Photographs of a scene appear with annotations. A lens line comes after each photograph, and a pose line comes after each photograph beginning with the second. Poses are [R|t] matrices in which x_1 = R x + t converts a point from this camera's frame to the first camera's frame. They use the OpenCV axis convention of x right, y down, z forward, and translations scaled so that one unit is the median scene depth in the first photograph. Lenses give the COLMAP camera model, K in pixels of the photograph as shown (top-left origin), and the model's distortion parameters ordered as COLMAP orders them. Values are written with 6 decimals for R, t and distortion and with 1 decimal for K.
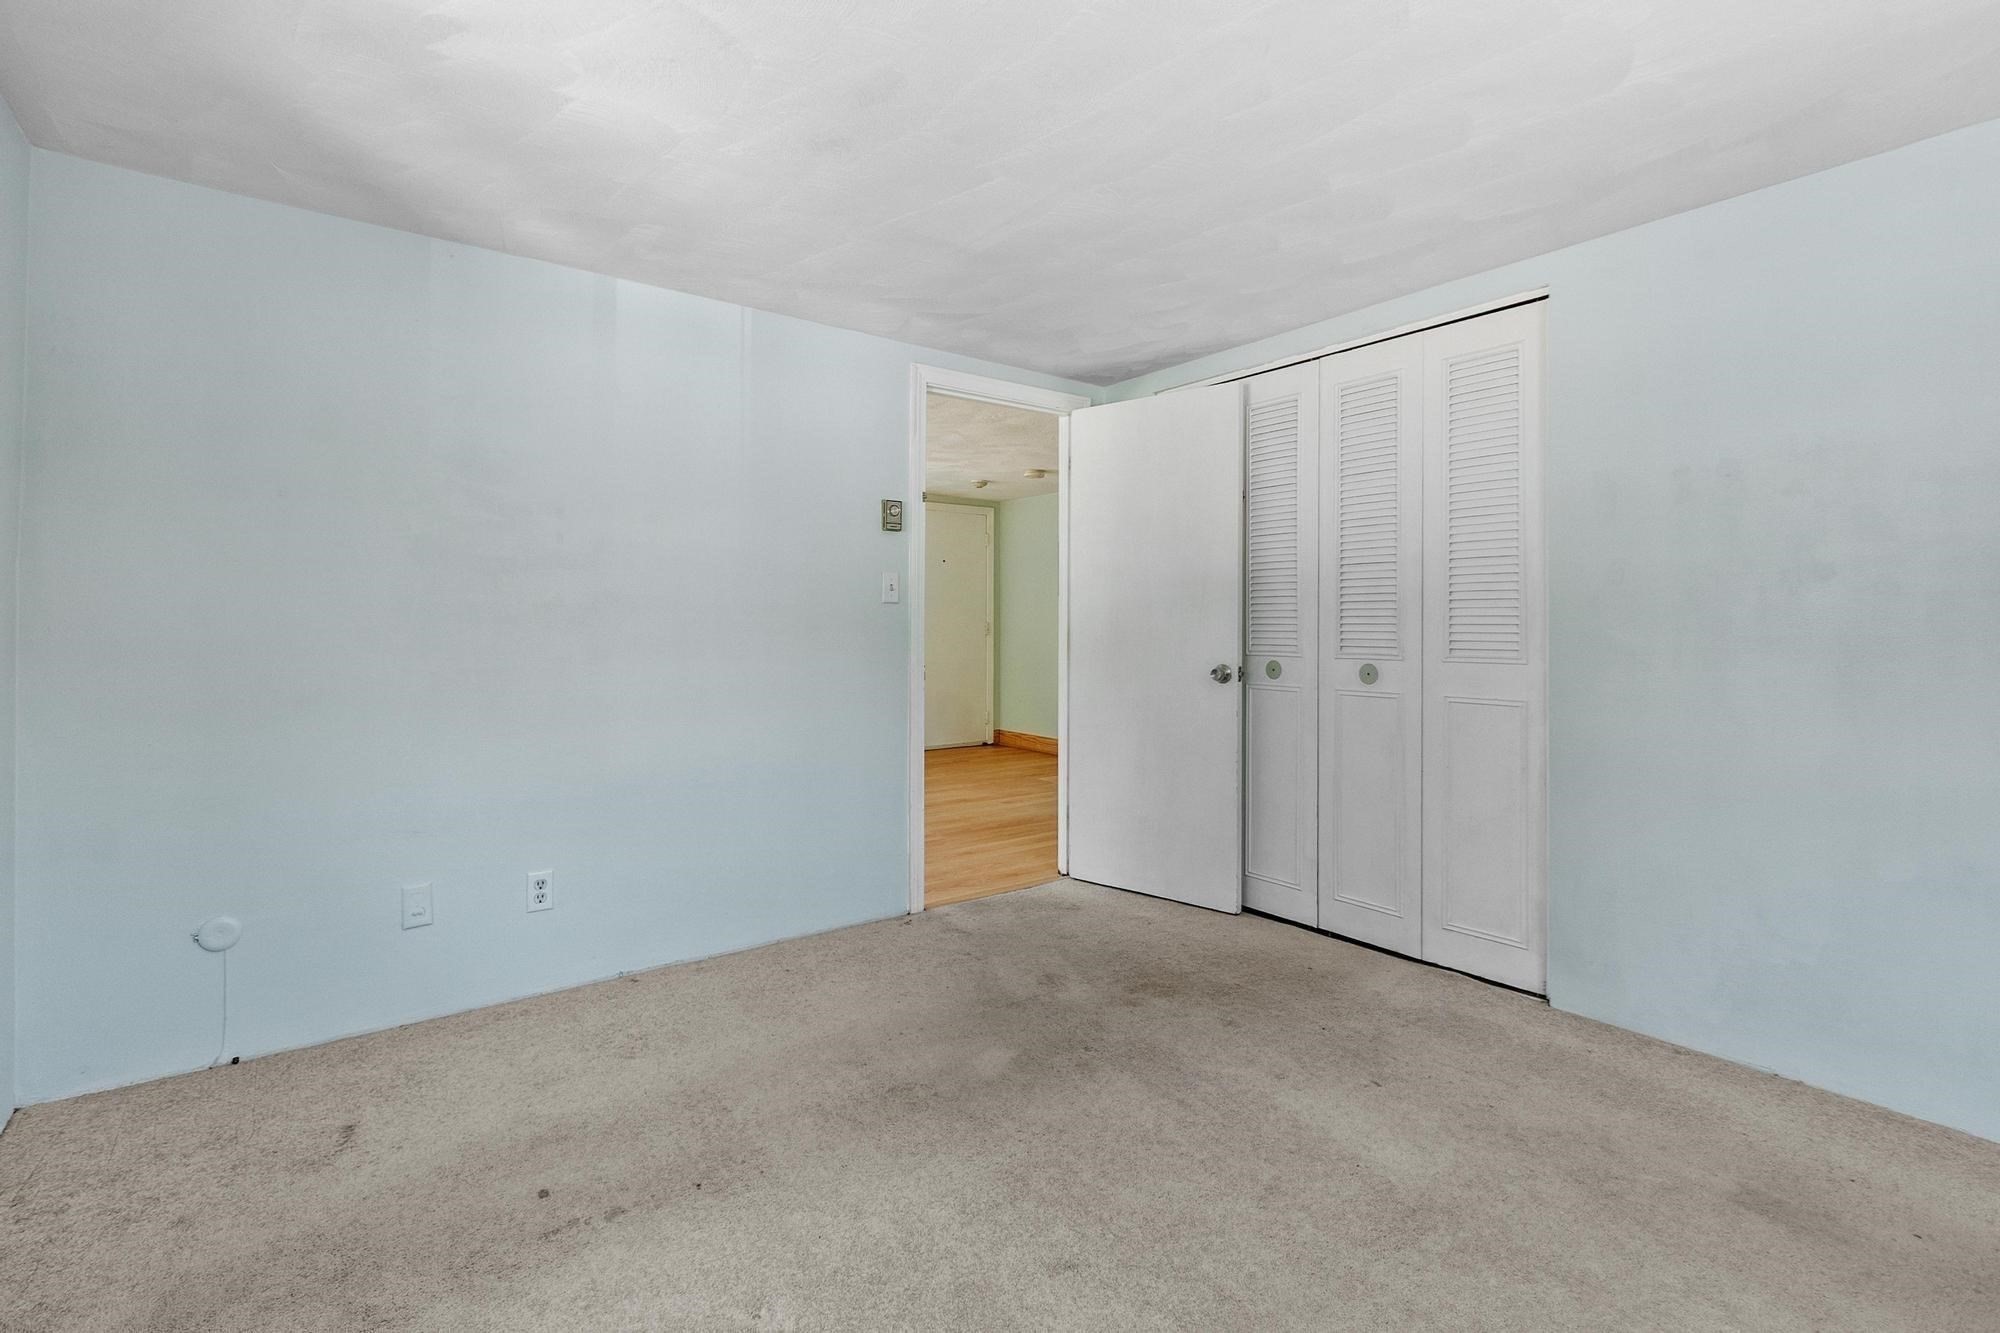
lens RADIAL K [[908.8, 0, 978.8], [0, 908.8, 618.8], [0, 0, 1]] dist [0.001997, 0.000475]
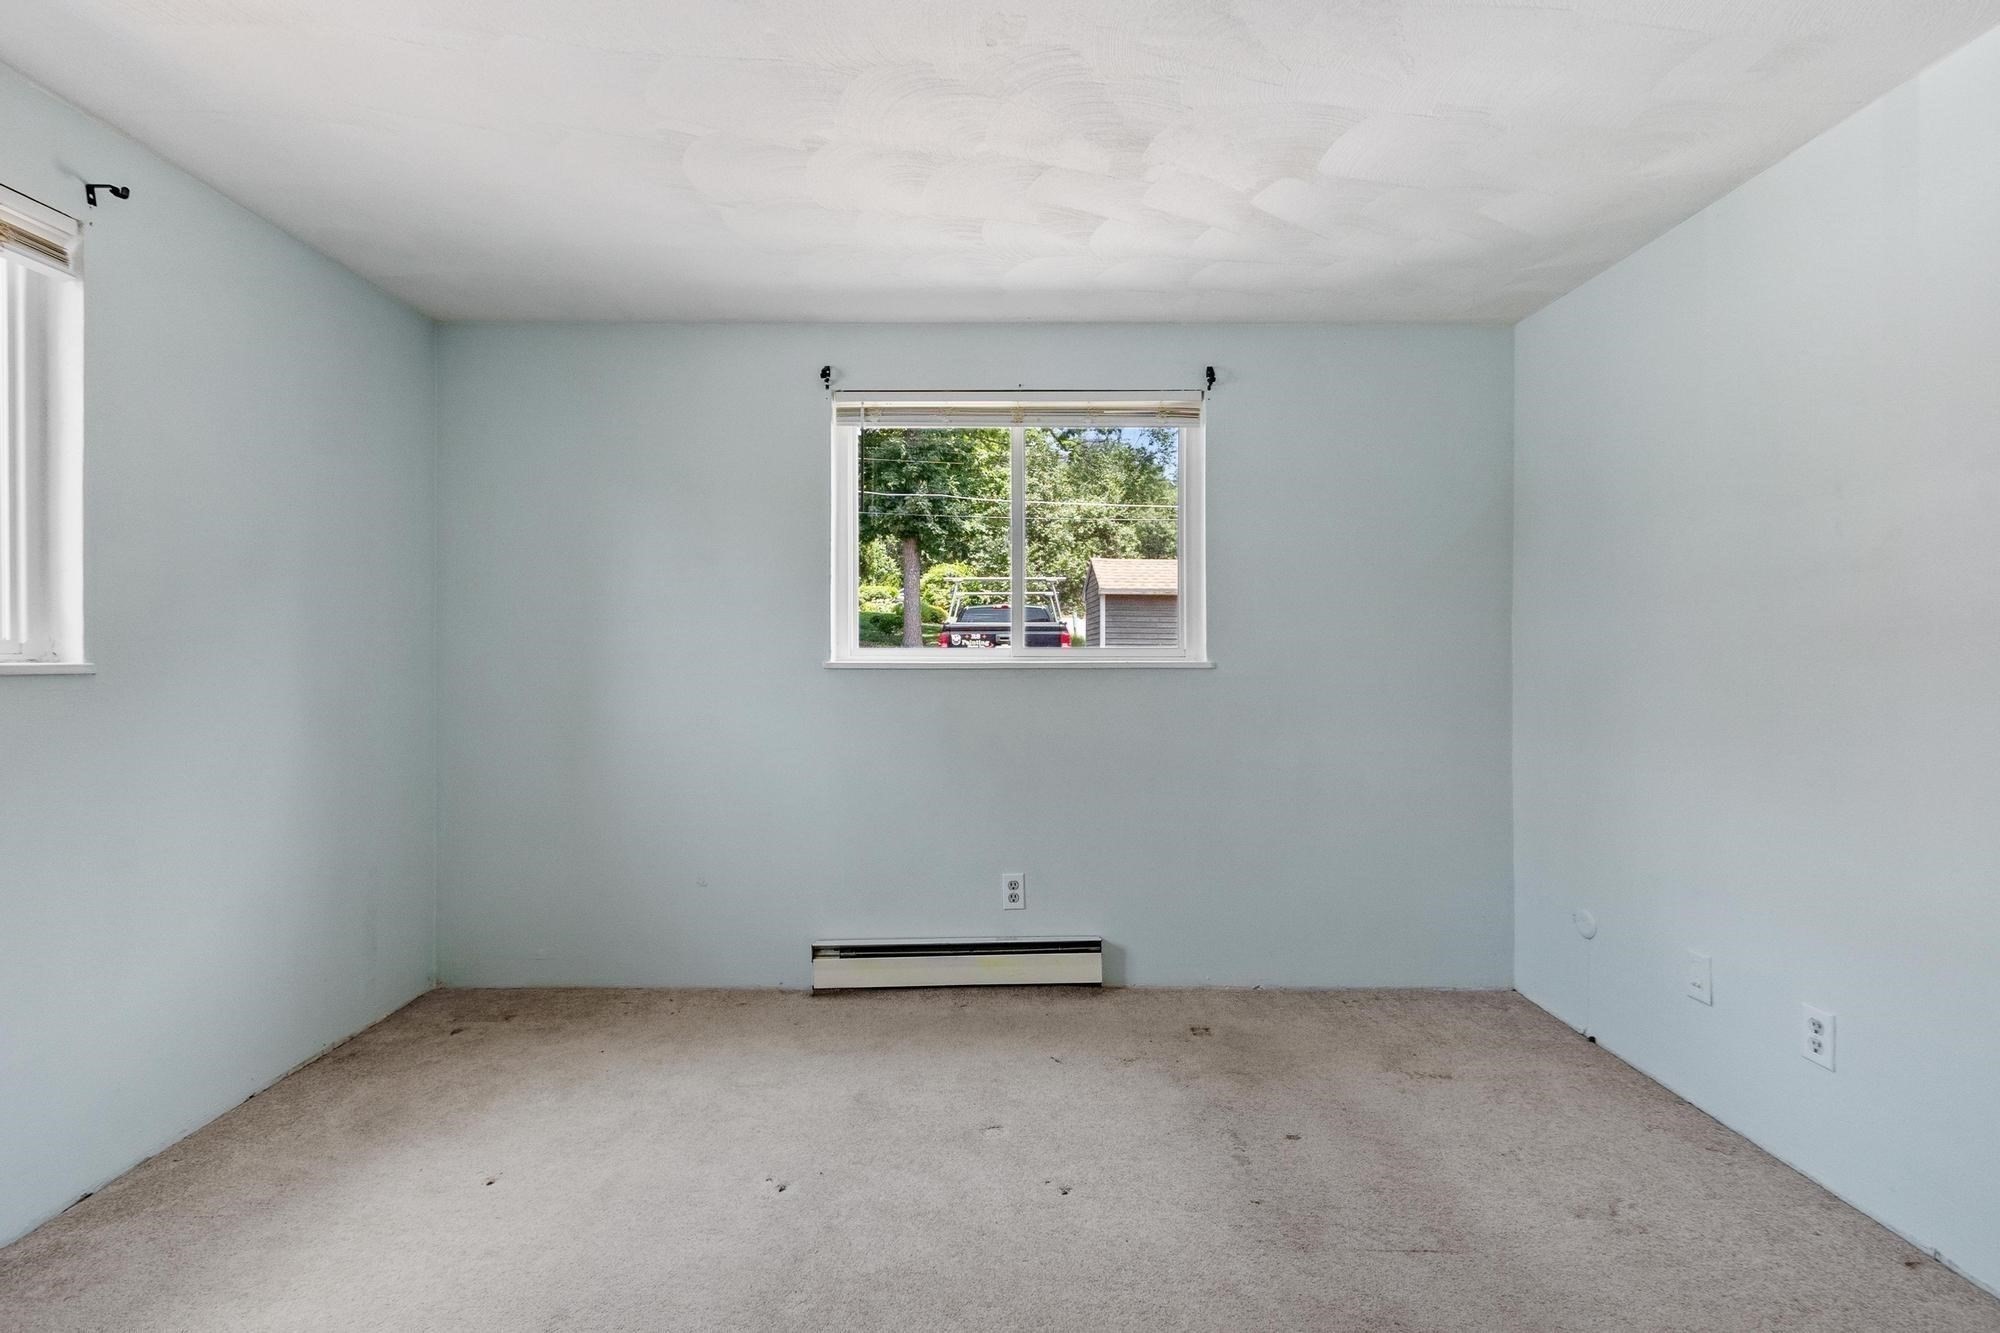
lens RADIAL K [[908.8, 0, 999.4], [0, 908.8, 655.5], [0, 0, 1]] dist [0.001997, 0.000475]
pose [[-0.582660, -0.003038, -0.812710, 0.550319], [0.001610, 0.999987, -0.004892, 0.009026], [0.812715, -0.004159, -0.582647, 1.077215]]
